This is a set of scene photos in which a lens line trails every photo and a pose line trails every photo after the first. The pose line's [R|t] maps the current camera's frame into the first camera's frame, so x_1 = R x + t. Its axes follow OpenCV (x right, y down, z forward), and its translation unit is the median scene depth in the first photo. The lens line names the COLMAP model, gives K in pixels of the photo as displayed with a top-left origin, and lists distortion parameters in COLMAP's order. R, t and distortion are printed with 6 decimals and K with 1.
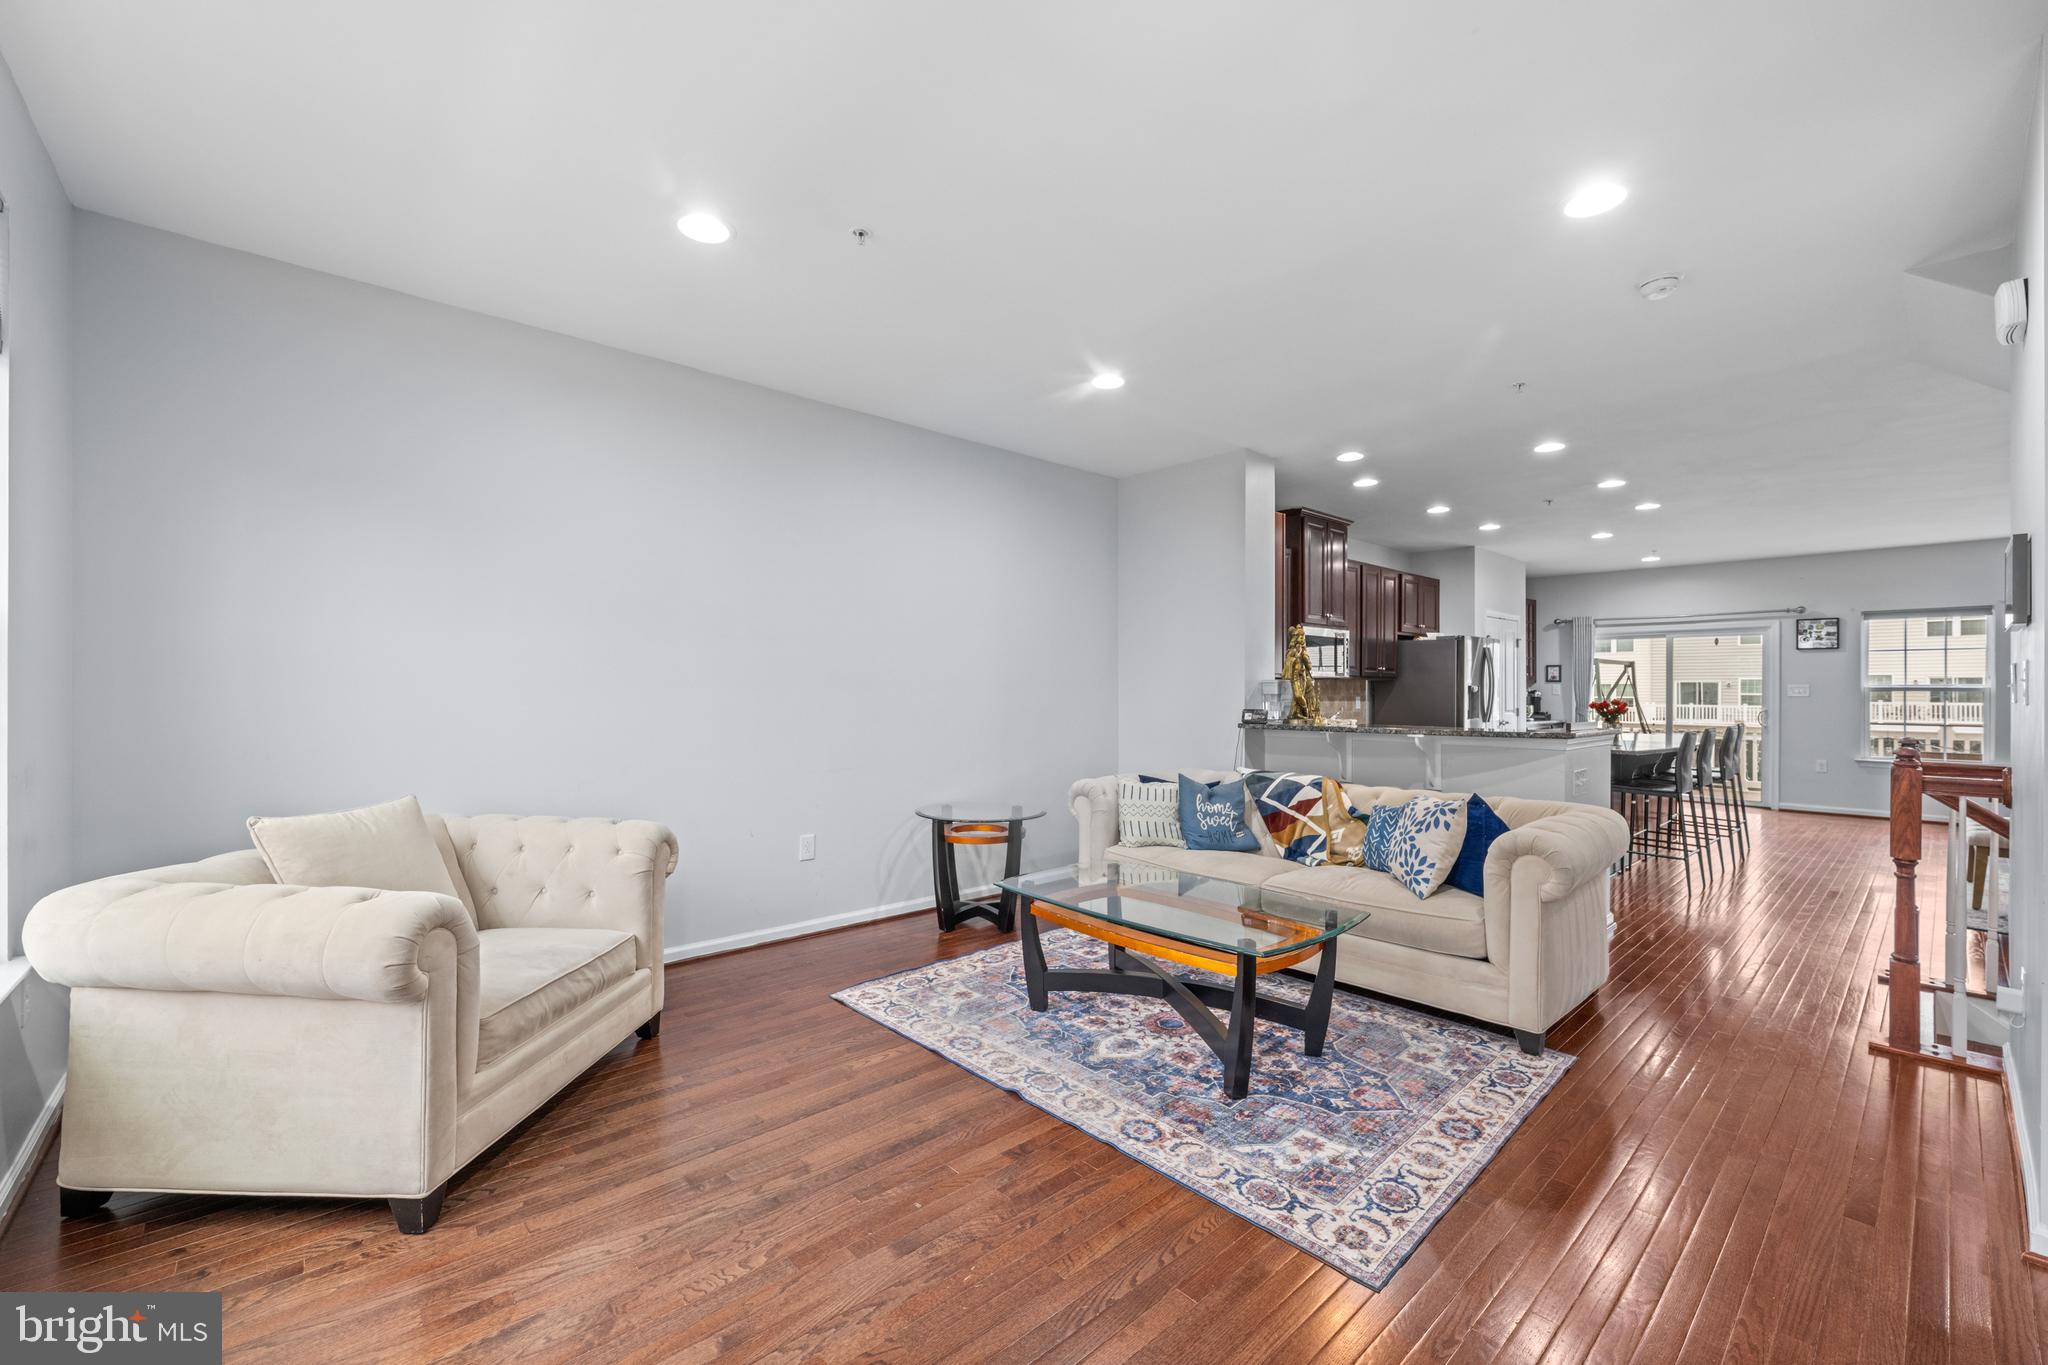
lens RADIAL K [[827.7, 0, 1013.9], [0, 827.7, 686.2], [0, 0, 1]] dist [-0.000570, -0.000151]
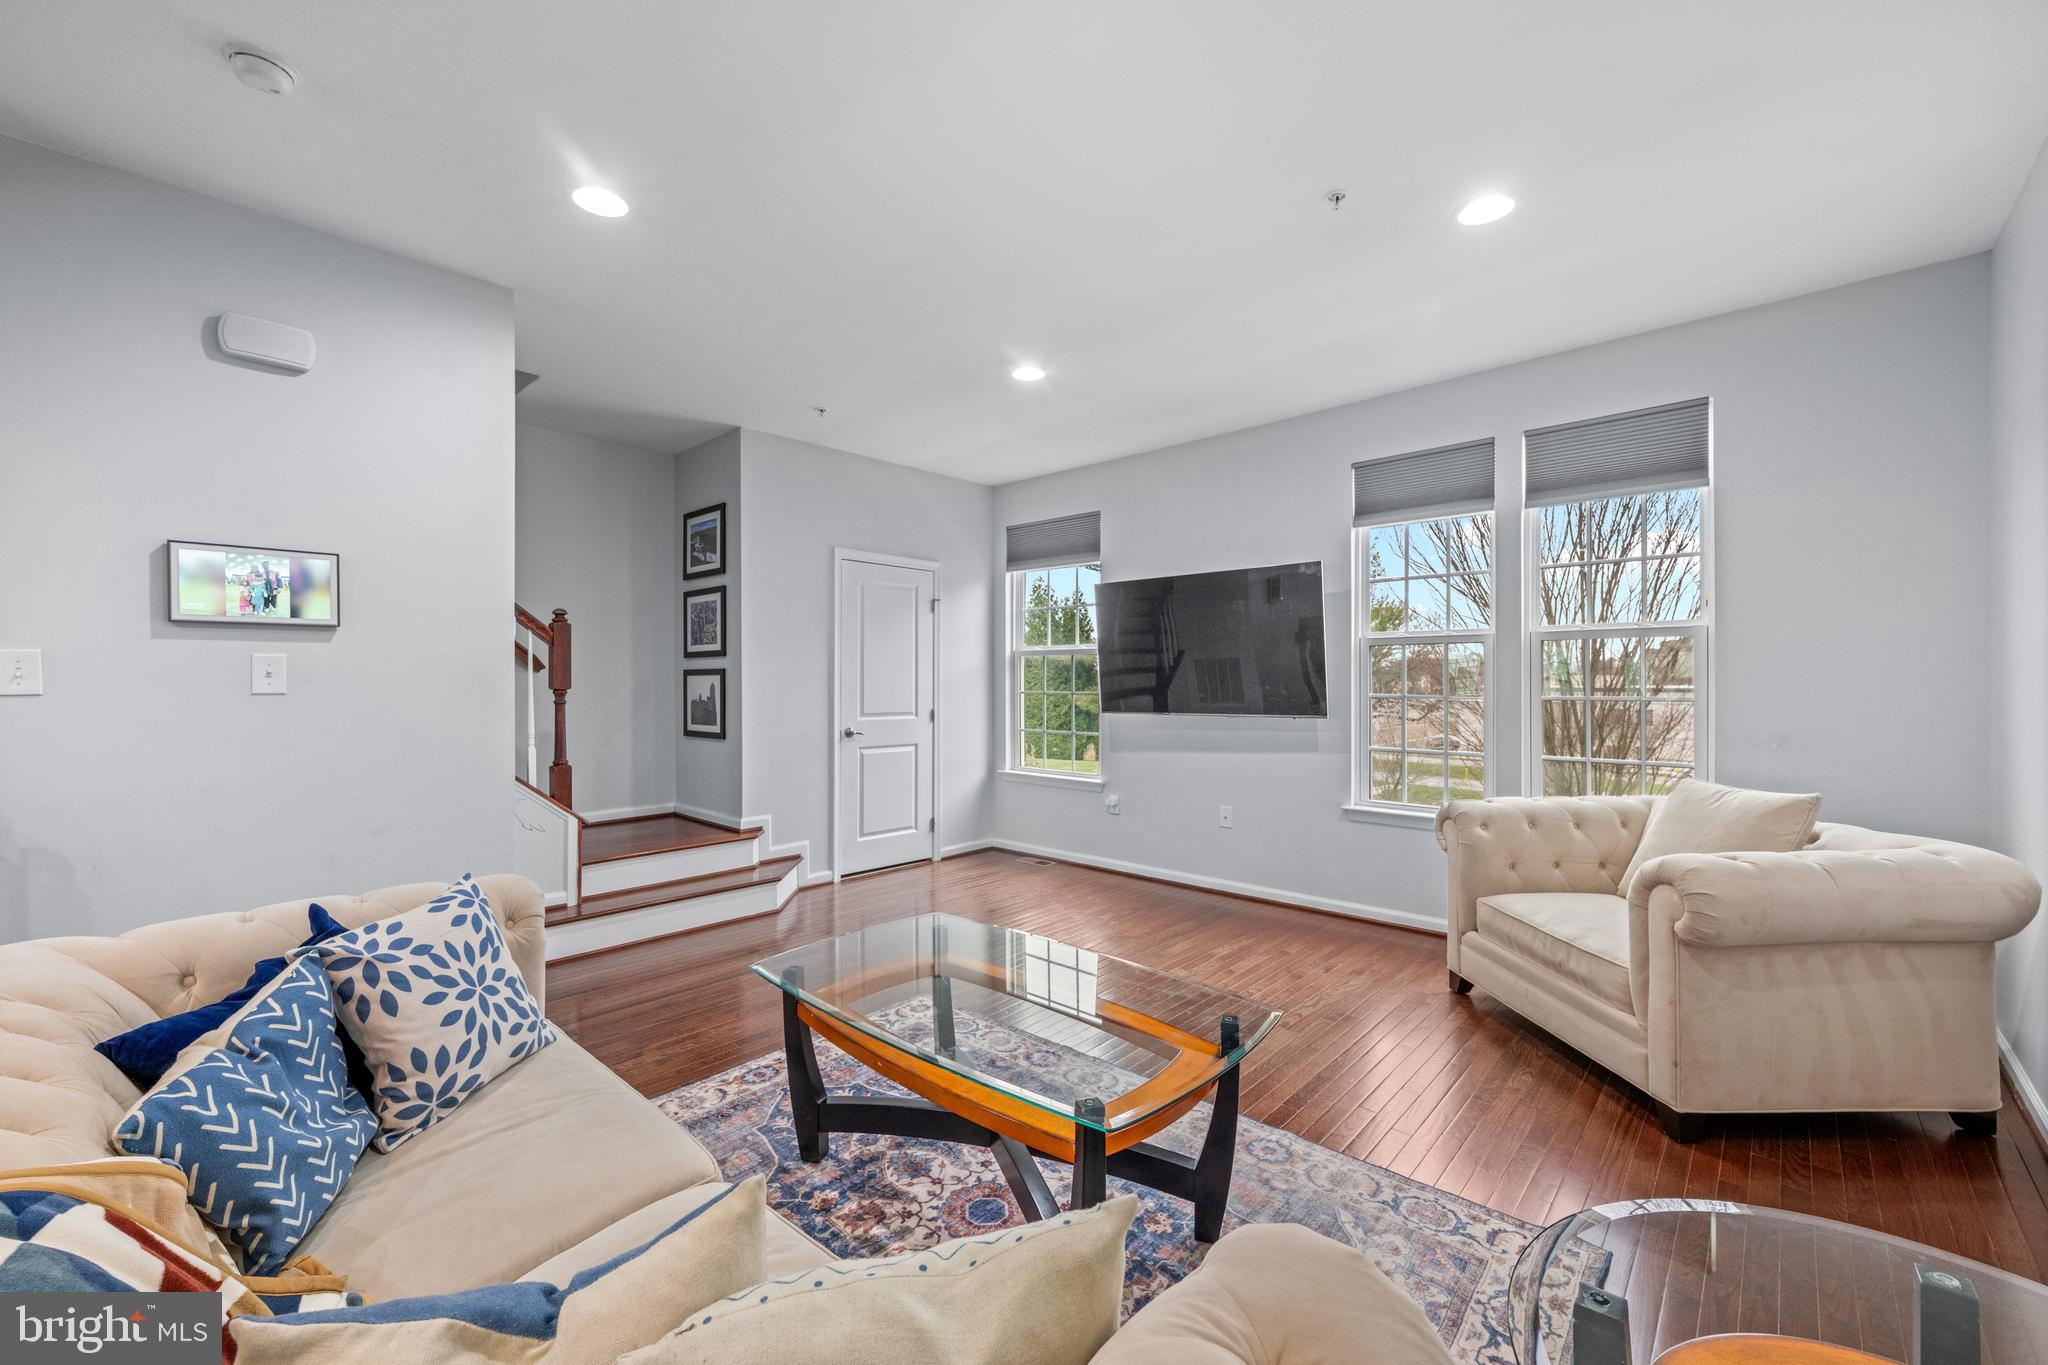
lens RADIAL K [[808.4, 0, 1016.2], [0, 808.4, 682.9], [0, 0, 1]] dist [-0.000284, 0.000028]
pose [[-0.995741, -0.000444, -0.092194, 0.219968], [-0.000440, 1.000000, -0.000070, 0.005779], [0.092194, -0.000029, -0.995741, 1.579323]]
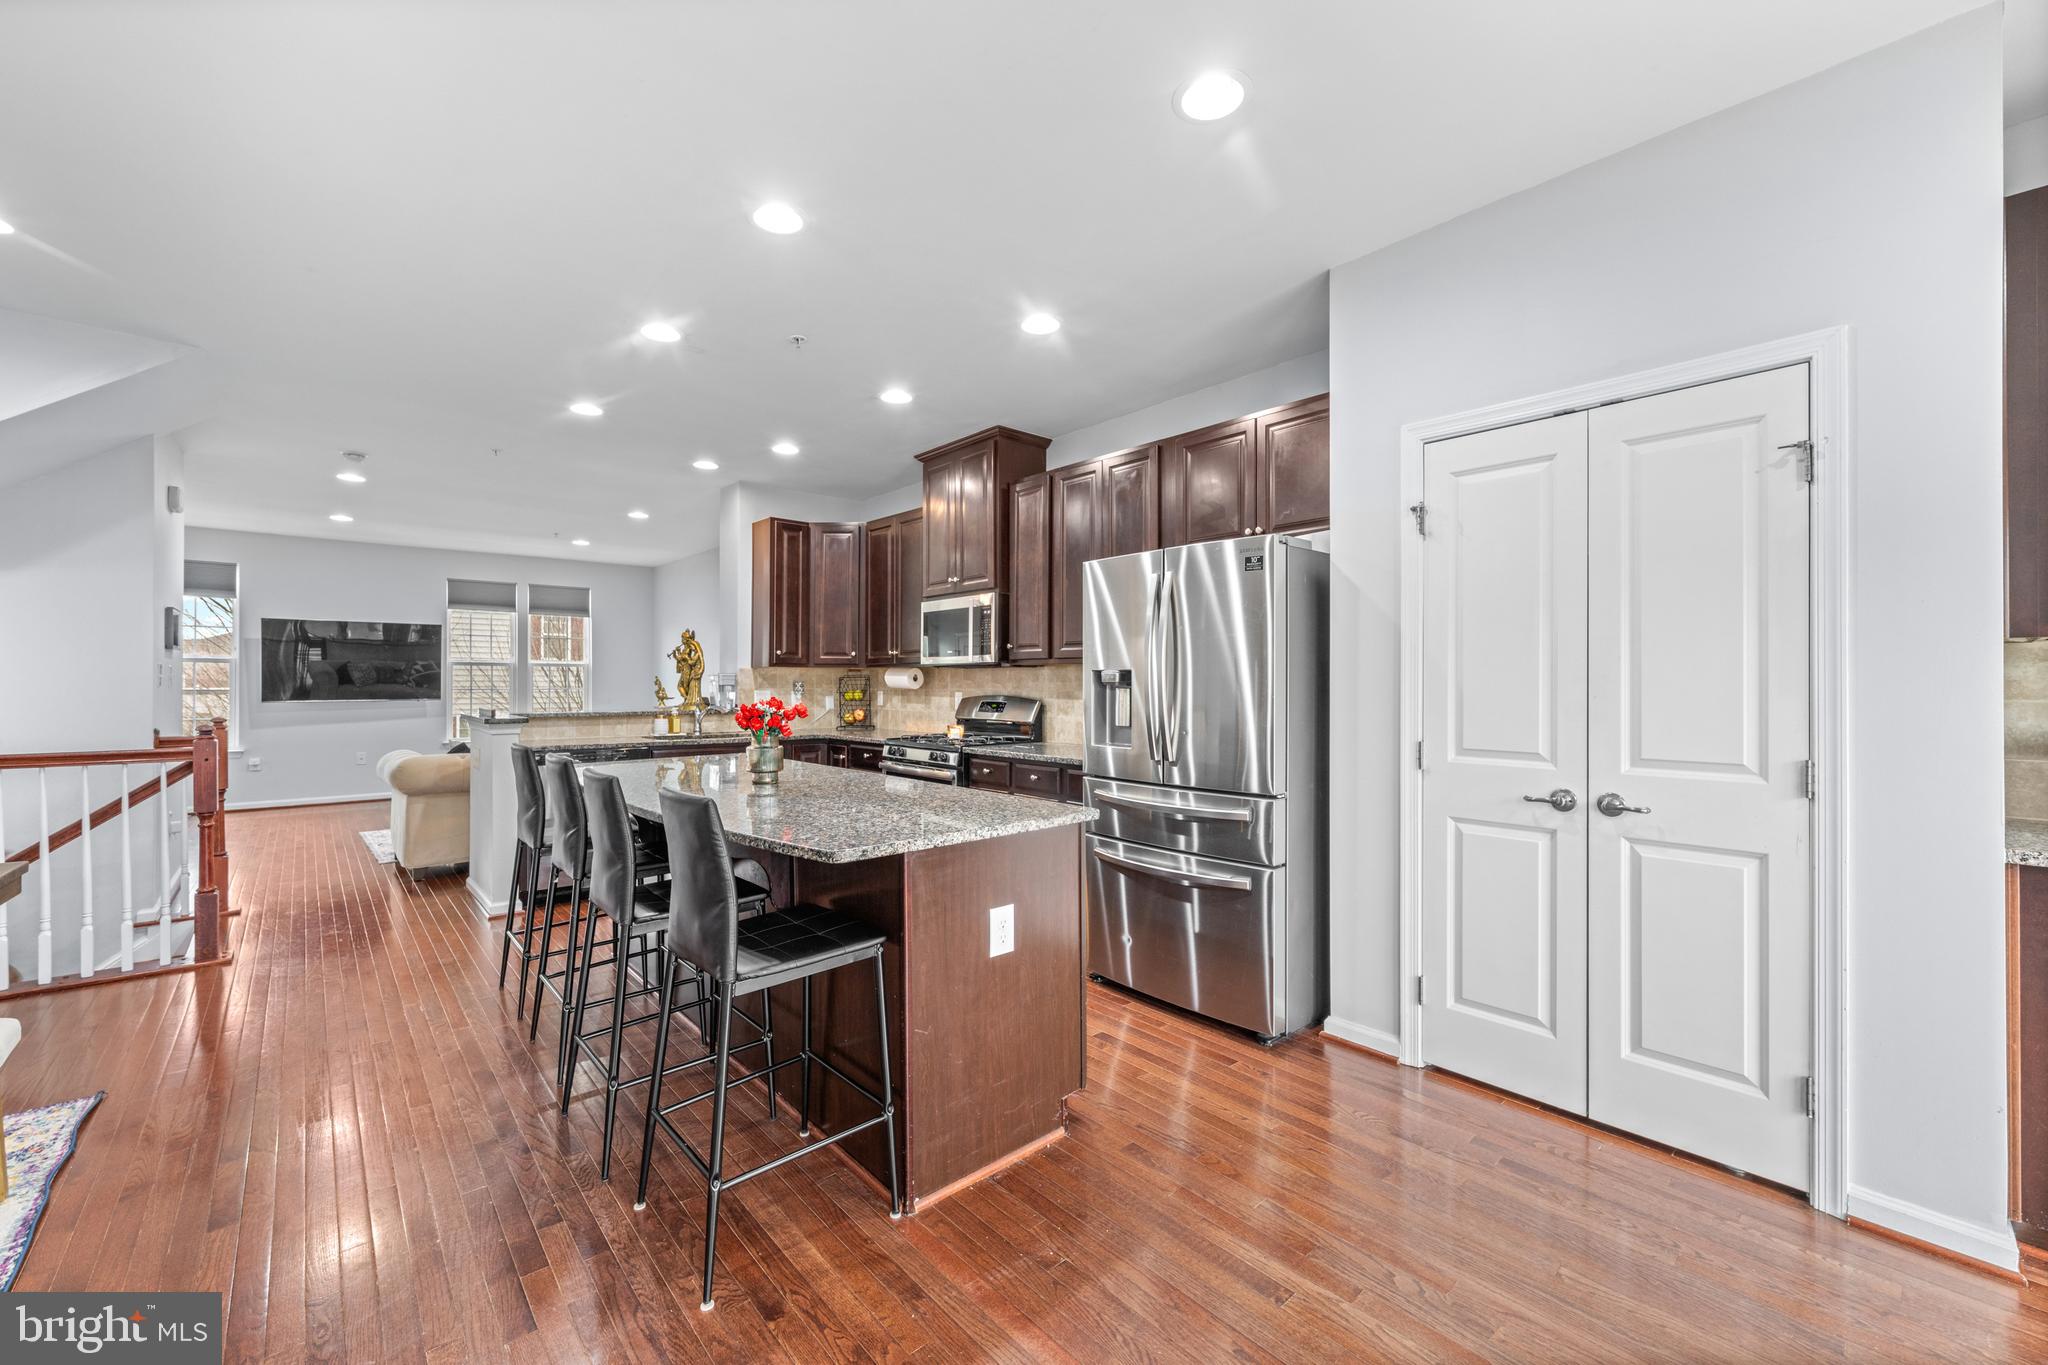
lens RADIAL K [[808.4, 0, 1016.2], [0, 808.4, 682.9], [0, 0, 1]] dist [-0.000284, 0.000028]
pose [[0.000181, -0.005035, -0.999987, 2.375068], [0.000287, 0.999987, -0.005035, 0.020526], [1.000000, -0.000286, 0.000183, 2.282234]]
